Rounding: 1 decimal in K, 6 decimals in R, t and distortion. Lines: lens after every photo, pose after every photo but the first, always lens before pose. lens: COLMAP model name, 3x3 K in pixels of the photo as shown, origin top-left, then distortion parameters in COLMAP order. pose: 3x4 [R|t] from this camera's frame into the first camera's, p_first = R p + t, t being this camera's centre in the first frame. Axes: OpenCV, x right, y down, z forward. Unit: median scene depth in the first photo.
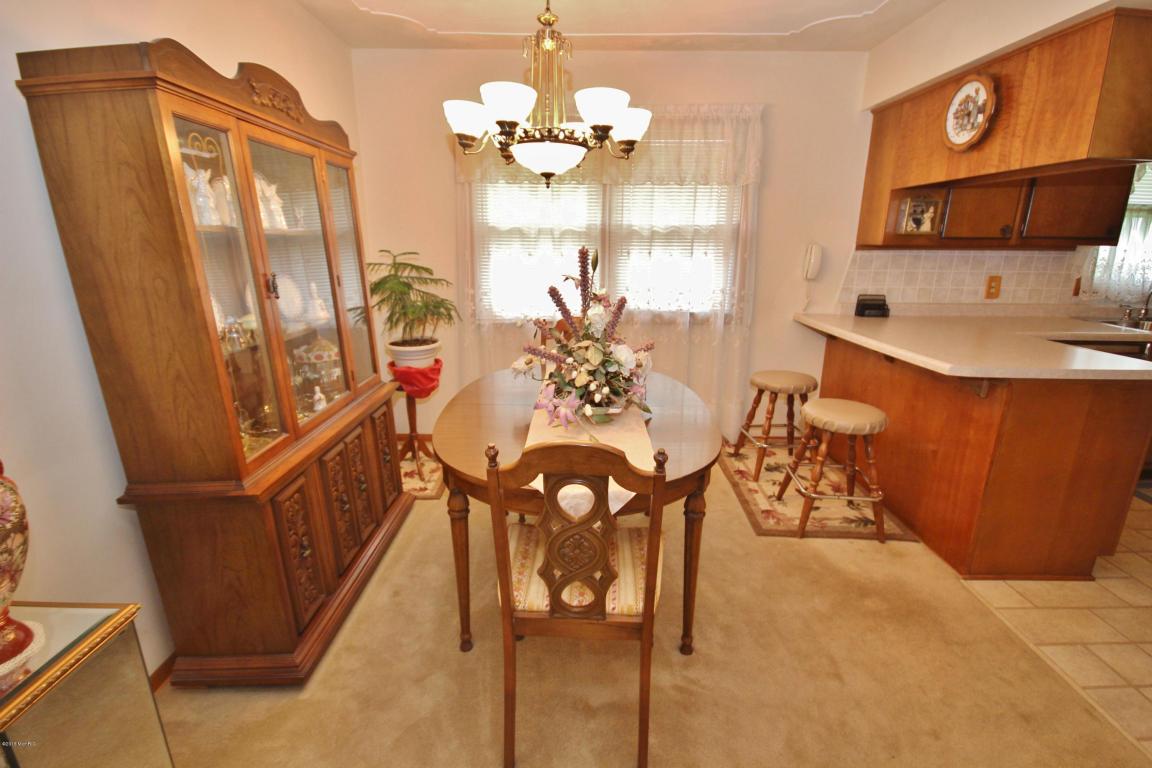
lens RADIAL K [[534.1, 0, 579.6], [0, 534.1, 383.6], [0, 0, 1]] dist [-0.000369, -0.000602]
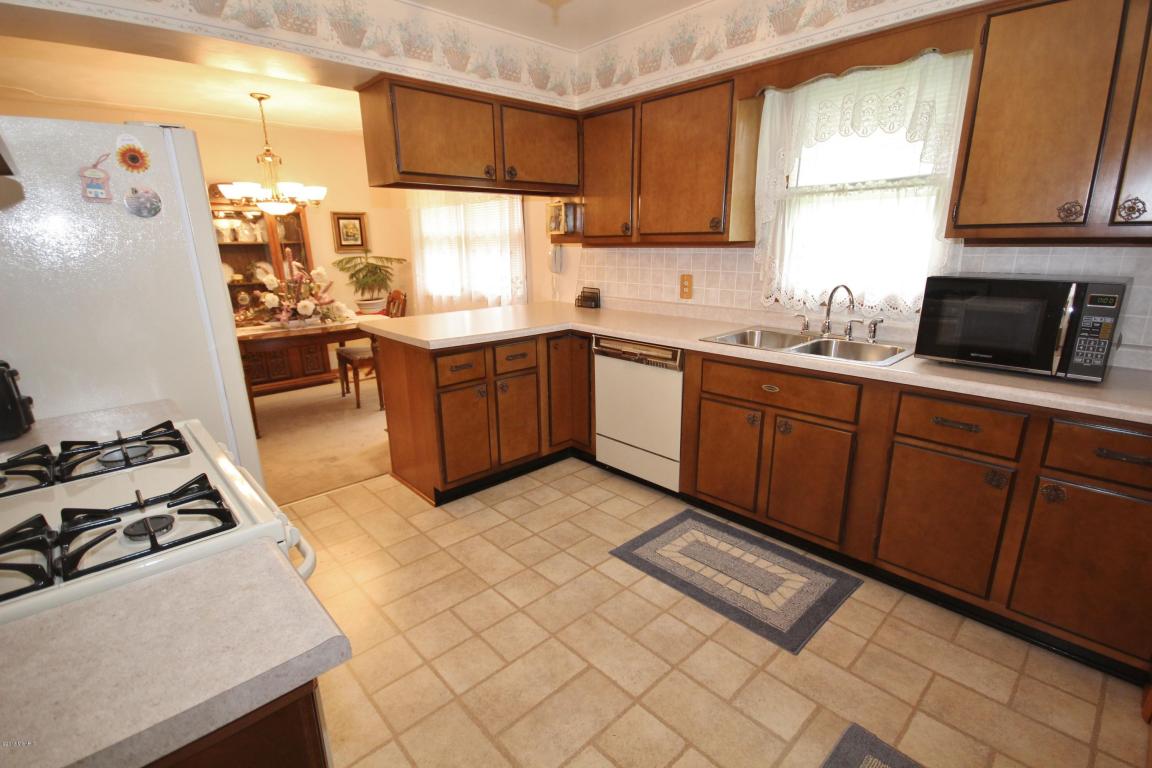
lens RADIAL K [[534.1, 0, 579.1], [0, 534.1, 385.0], [0, 0, 1]] dist [-0.000369, -0.000602]
pose [[0.667855, 0.178054, -0.722680, 1.363427], [-0.169439, 0.981840, 0.085320, -0.058994], [0.724748, 0.065469, 0.685897, 0.231713]]
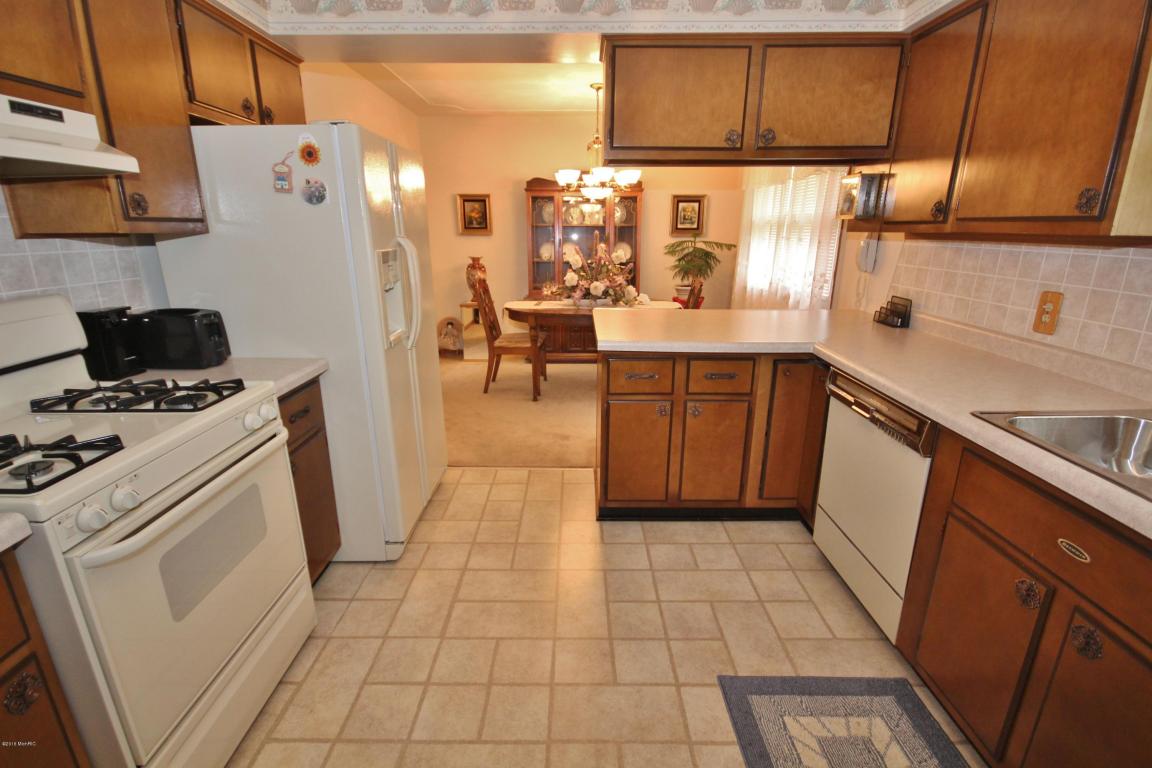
lens RADIAL K [[534.1, 0, 576.1], [0, 534.1, 387.3], [0, 0, 1]] dist [-0.000369, -0.000602]
pose [[-0.021772, 0.280573, -0.959586, 1.323416], [-0.251212, 0.927484, 0.276886, -0.141020], [0.967687, 0.247088, 0.050290, 0.536762]]
